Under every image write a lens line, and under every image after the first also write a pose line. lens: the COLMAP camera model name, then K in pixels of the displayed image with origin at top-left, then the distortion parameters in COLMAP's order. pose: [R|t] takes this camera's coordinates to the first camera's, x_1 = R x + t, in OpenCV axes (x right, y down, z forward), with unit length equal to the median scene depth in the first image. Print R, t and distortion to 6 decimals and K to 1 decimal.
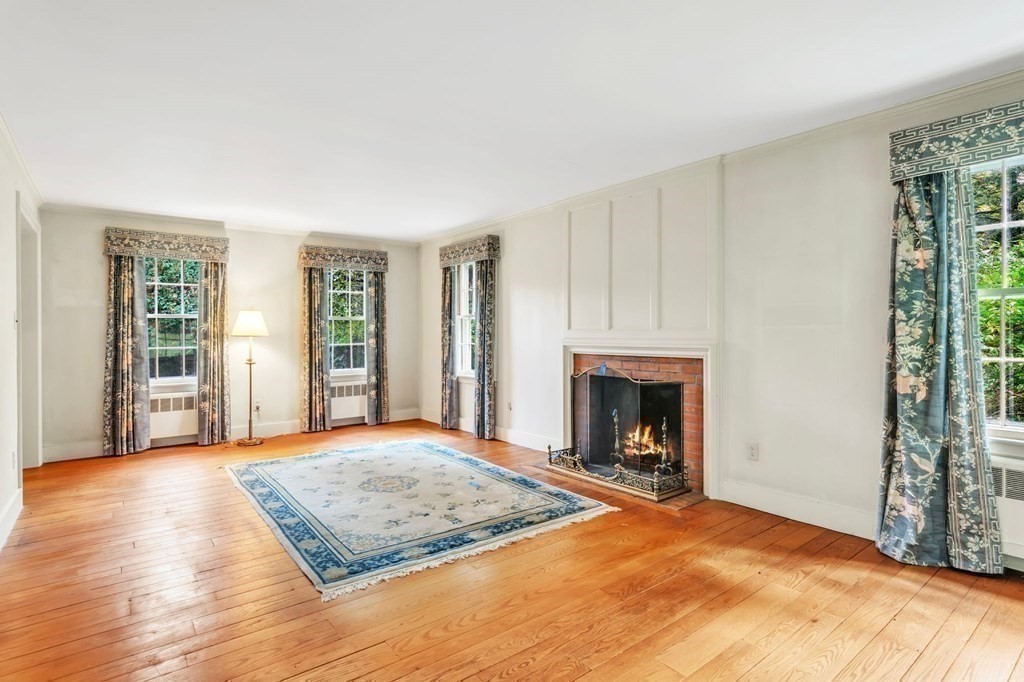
lens RADIAL K [[525.0, 0, 513.3], [0, 525.0, 337.1], [0, 0, 1]] dist [-0.017154, 0.000252]
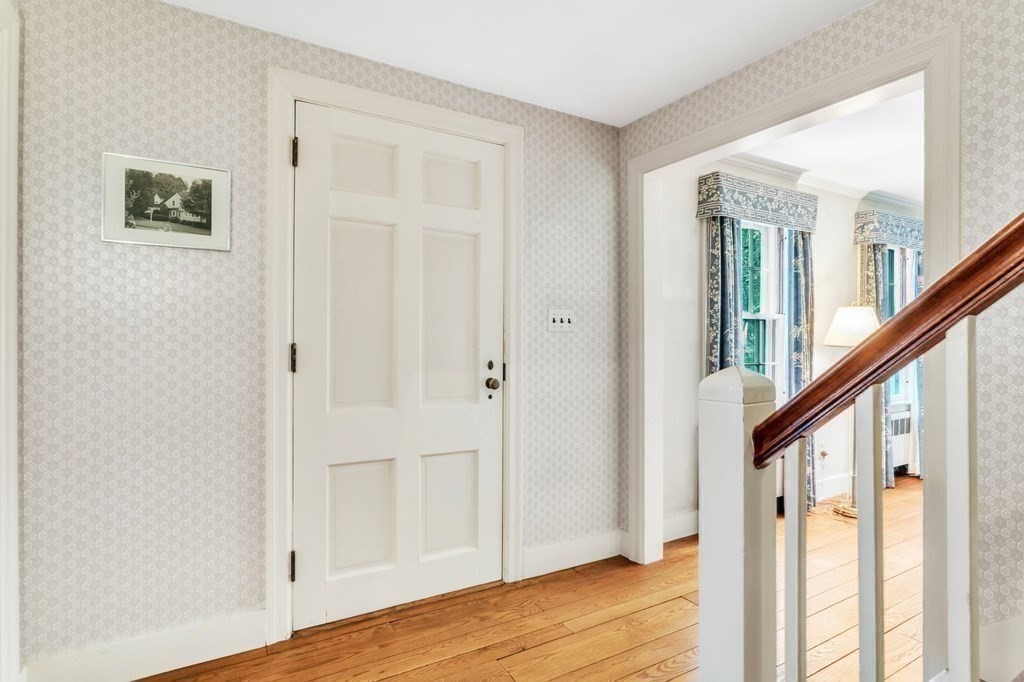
lens RADIAL K [[525.0, 0, 511.8], [0, 525.0, 340.3], [0, 0, 1]] dist [-0.017154, 0.000252]
pose [[0.991012, -0.000227, -0.133771, -0.888915], [-0.000989, 0.999959, -0.009024, -0.004448], [0.133767, 0.009075, 0.990971, 0.330265]]
